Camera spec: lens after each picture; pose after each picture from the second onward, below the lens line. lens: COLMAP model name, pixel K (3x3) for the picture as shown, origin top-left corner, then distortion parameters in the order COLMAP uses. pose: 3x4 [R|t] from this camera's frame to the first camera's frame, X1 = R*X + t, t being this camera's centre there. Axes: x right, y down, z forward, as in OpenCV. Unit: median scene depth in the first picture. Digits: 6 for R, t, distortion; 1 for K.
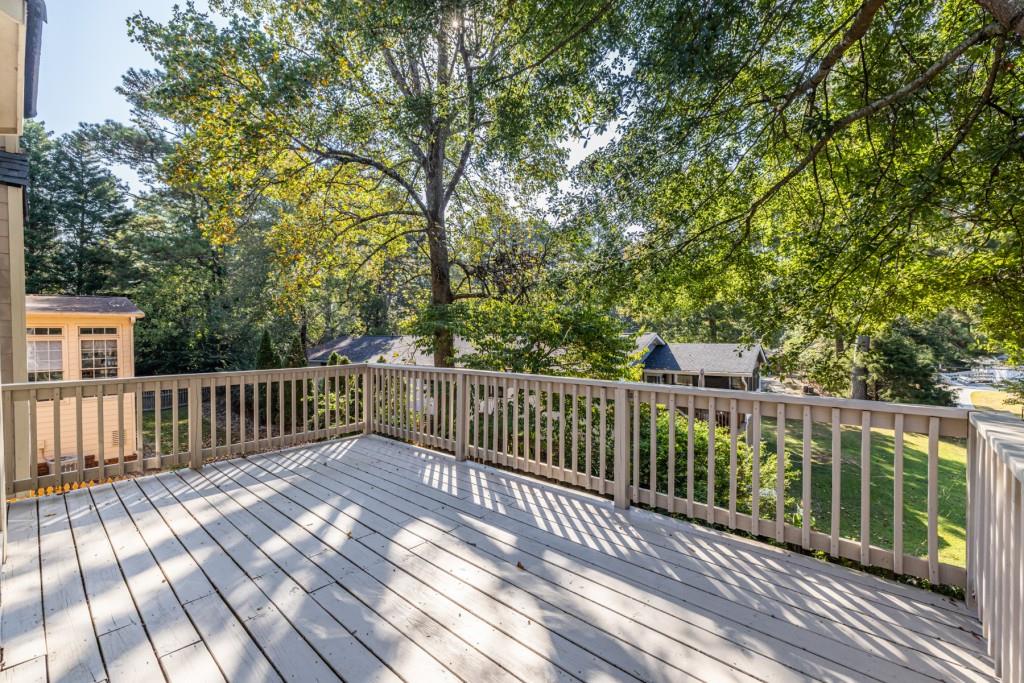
lens RADIAL K [[438.7, 0, 514.8], [0, 438.7, 335.9], [0, 0, 1]] dist [-0.000057, -0.000089]
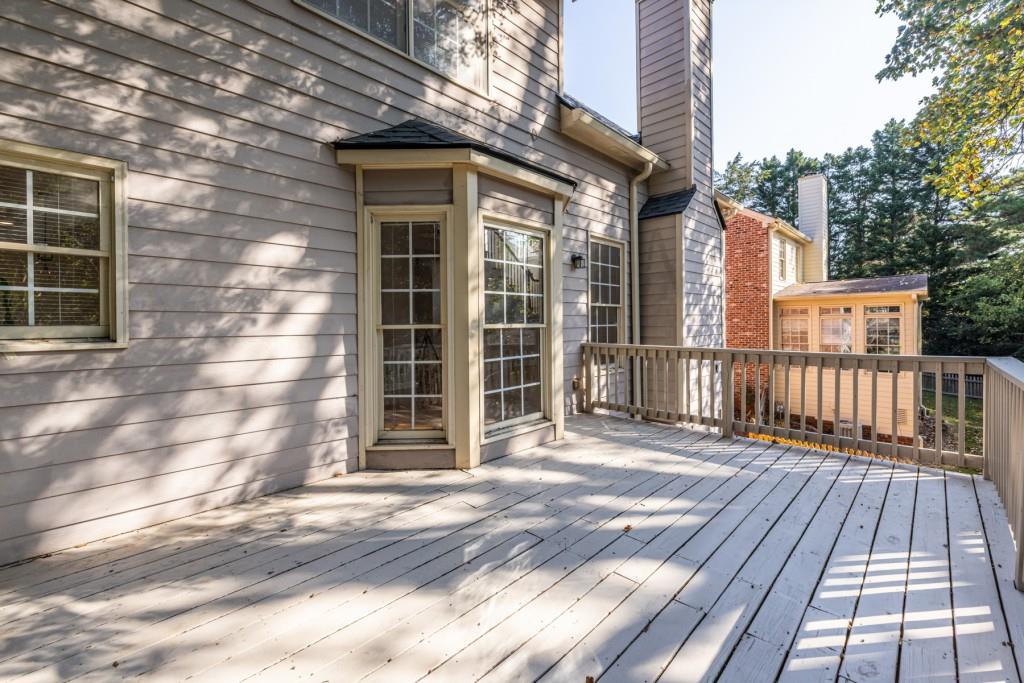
lens RADIAL K [[425.8, 0, 508.0], [0, 425.8, 318.9], [0, 0, 1]] dist [0.000627, 0.000236]
pose [[-0.049344, 0.001933, -0.998780, 0.391302], [0.007329, 0.999972, 0.001573, 0.011431], [0.998755, -0.007242, -0.049357, 0.602531]]
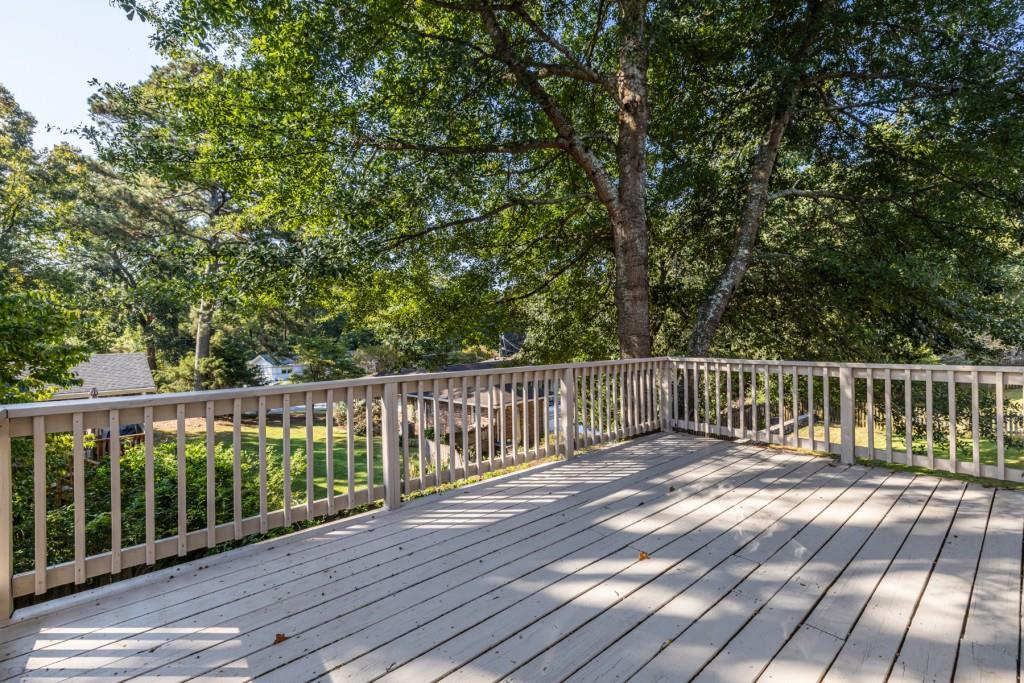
lens RADIAL K [[442.3, 0, 517.0], [0, 442.3, 324.9], [0, 0, 1]] dist [-0.000724, -0.000016]
pose [[0.127713, 0.029998, 0.991357, -0.953660], [0.017722, 0.999314, -0.032522, 0.025851], [-0.991653, 0.021722, 0.127094, 0.851108]]
